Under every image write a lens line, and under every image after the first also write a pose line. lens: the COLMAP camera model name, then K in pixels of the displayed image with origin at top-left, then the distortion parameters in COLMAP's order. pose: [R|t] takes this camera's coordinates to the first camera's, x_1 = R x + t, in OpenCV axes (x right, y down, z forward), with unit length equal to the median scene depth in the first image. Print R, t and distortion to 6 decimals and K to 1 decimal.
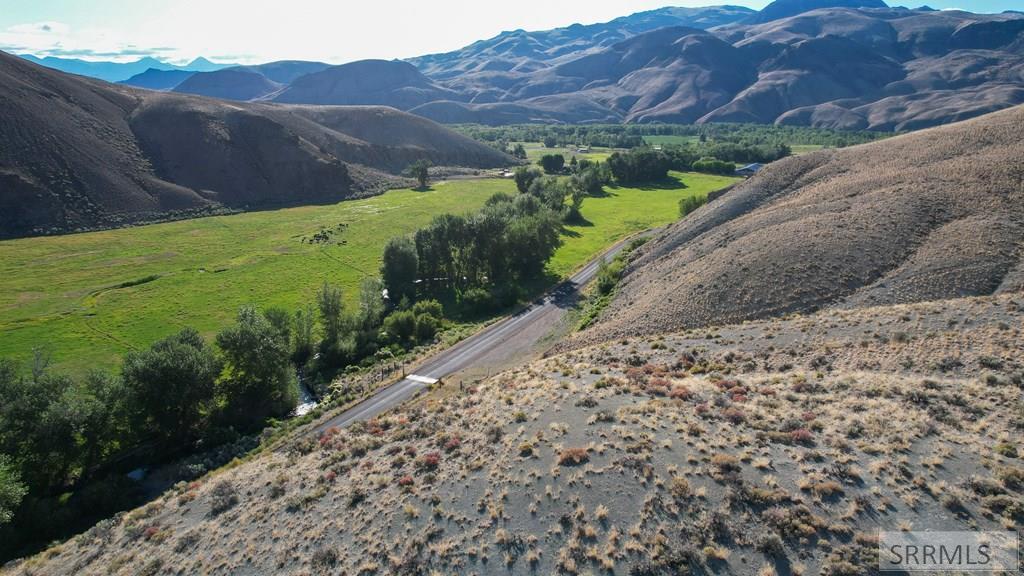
lens RADIAL K [[658.1, 0, 516.3], [0, 658.1, 293.1], [0, 0, 1]] dist [-0.079061, 0.071336]
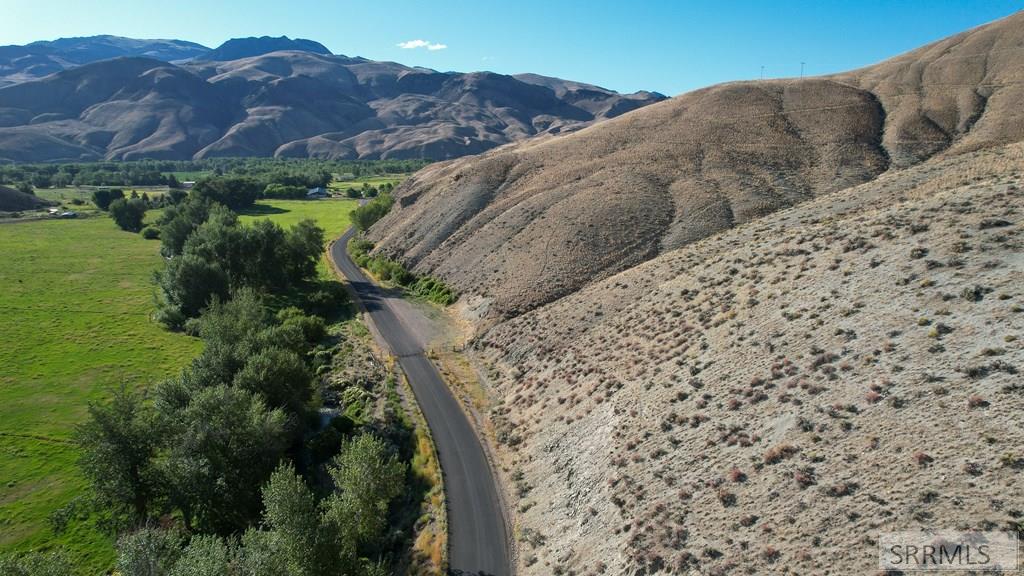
lens RADIAL K [[658.1, 0, 516.3], [0, 658.1, 293.1], [0, 0, 1]] dist [-0.079061, 0.071336]
pose [[0.720729, -0.153889, 0.675920, -0.051881], [0.190811, 0.981423, 0.019983, 0.003266], [-0.666439, 0.114570, 0.736704, 0.008081]]
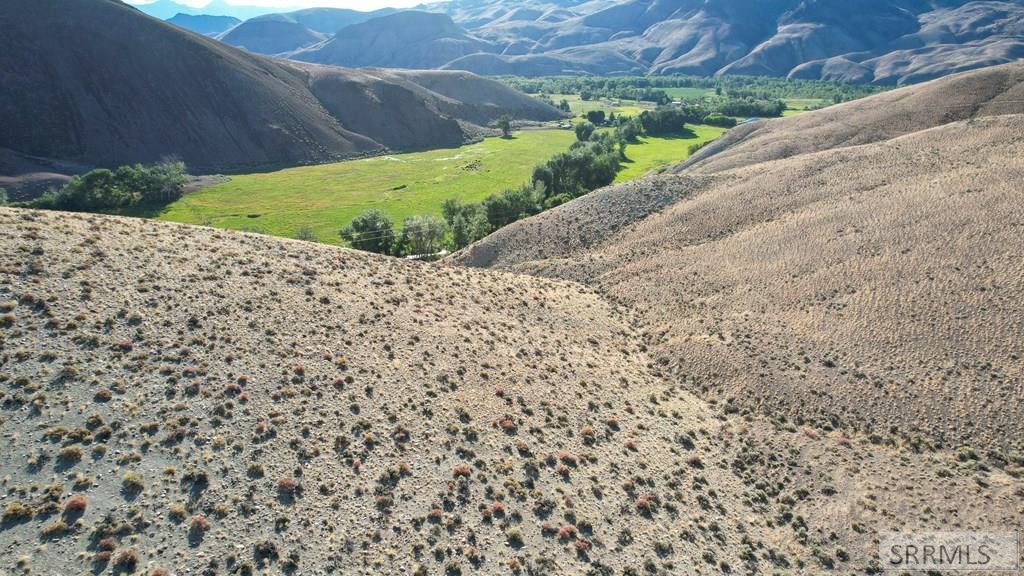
lens RADIAL K [[658.1, 0, 516.3], [0, 658.1, 293.1], [0, 0, 1]] dist [-0.079061, 0.071336]
pose [[0.999624, 0.010569, -0.025302, -0.022587], [-0.008496, 0.996705, 0.080663, 0.016064], [0.026071, -0.080417, 0.996420, -0.112573]]
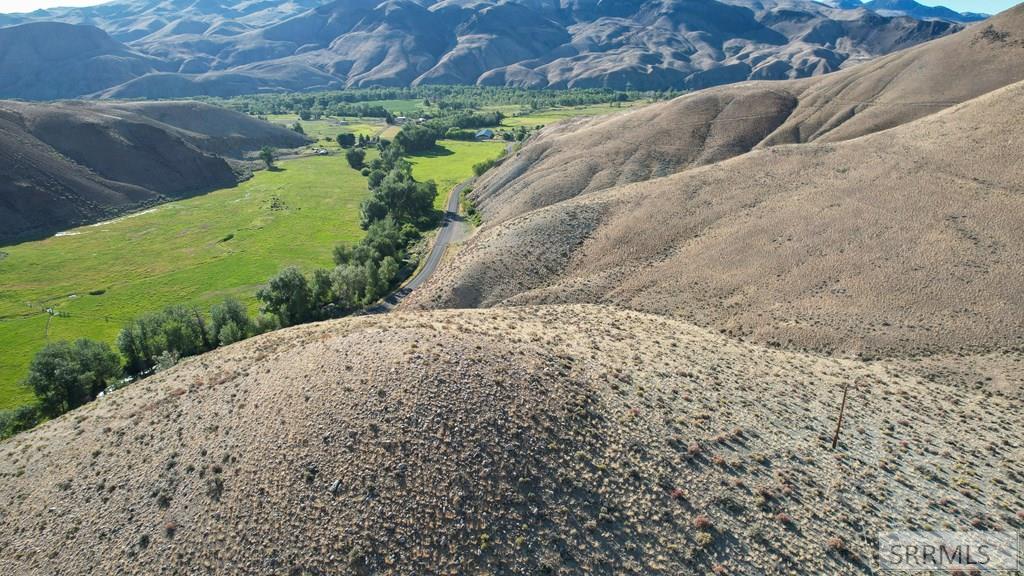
lens RADIAL K [[658.1, 0, 516.3], [0, 658.1, 293.1], [0, 0, 1]] dist [-0.079061, 0.071336]
pose [[0.901230, -0.157131, 0.403848, -0.073693], [0.127670, 0.986857, 0.099062, 0.006986], [-0.414107, -0.037719, 0.909447, -0.121611]]
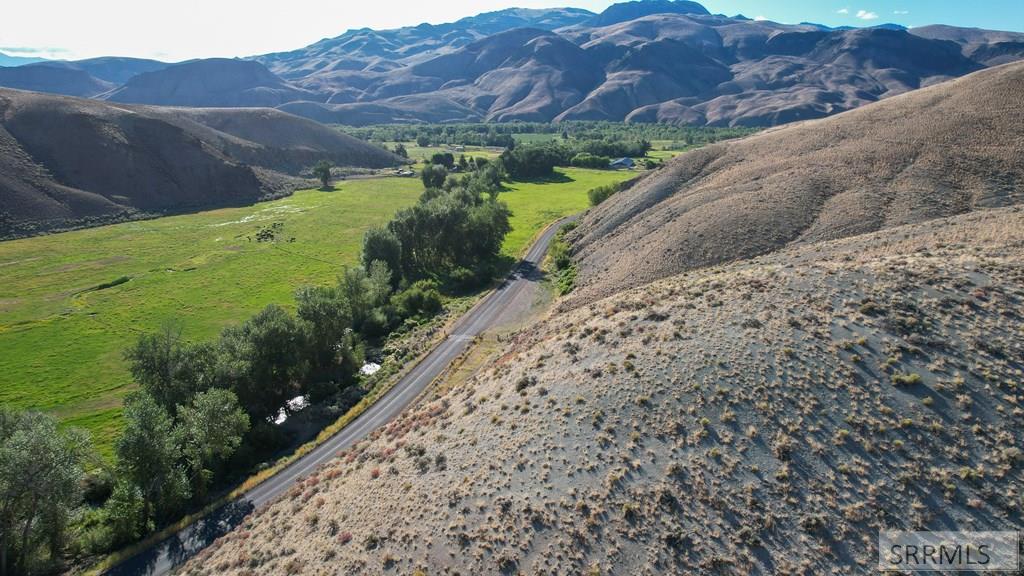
lens RADIAL K [[658.1, 0, 516.3], [0, 658.1, 293.1], [0, 0, 1]] dist [-0.079061, 0.071336]
pose [[0.975433, -0.060930, 0.211703, -0.021758], [0.060650, 0.998128, 0.007820, 0.003410], [-0.211783, 0.005212, 0.977303, -0.015114]]
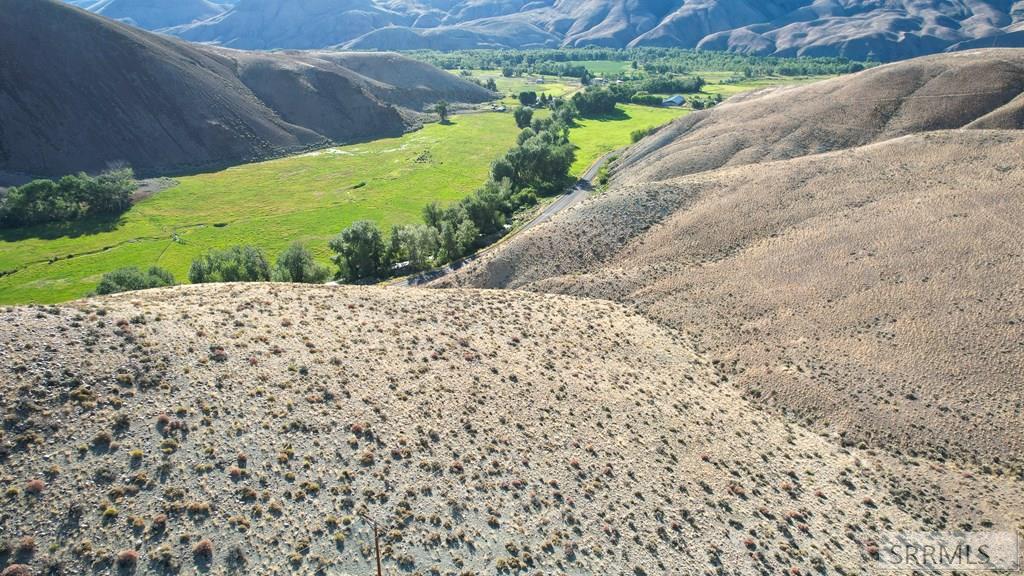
lens RADIAL K [[658.1, 0, 516.3], [0, 658.1, 293.1], [0, 0, 1]] dist [-0.079061, 0.071336]
pose [[0.993883, -0.042527, 0.101926, -0.040161], [0.029441, 0.991515, 0.126617, 0.007927], [-0.106445, -0.122842, 0.986701, -0.117329]]
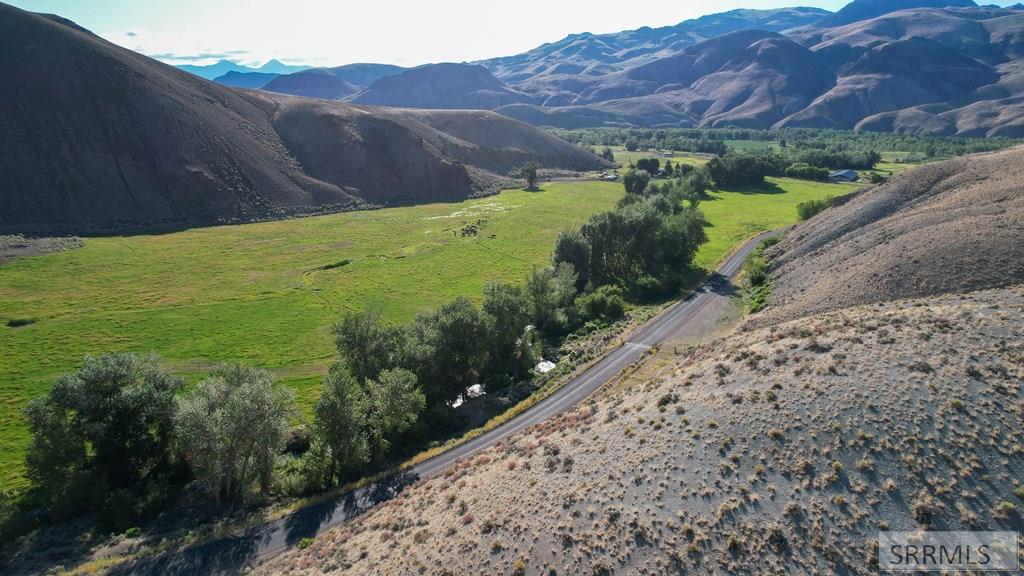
lens RADIAL K [[658.1, 0, 516.3], [0, 658.1, 293.1], [0, 0, 1]] dist [-0.079061, 0.071336]
pose [[0.995901, 0.027994, -0.086007, -0.019505], [-0.028267, 0.999598, -0.001967, 0.003151], [0.085918, 0.004390, 0.996293, -0.016266]]
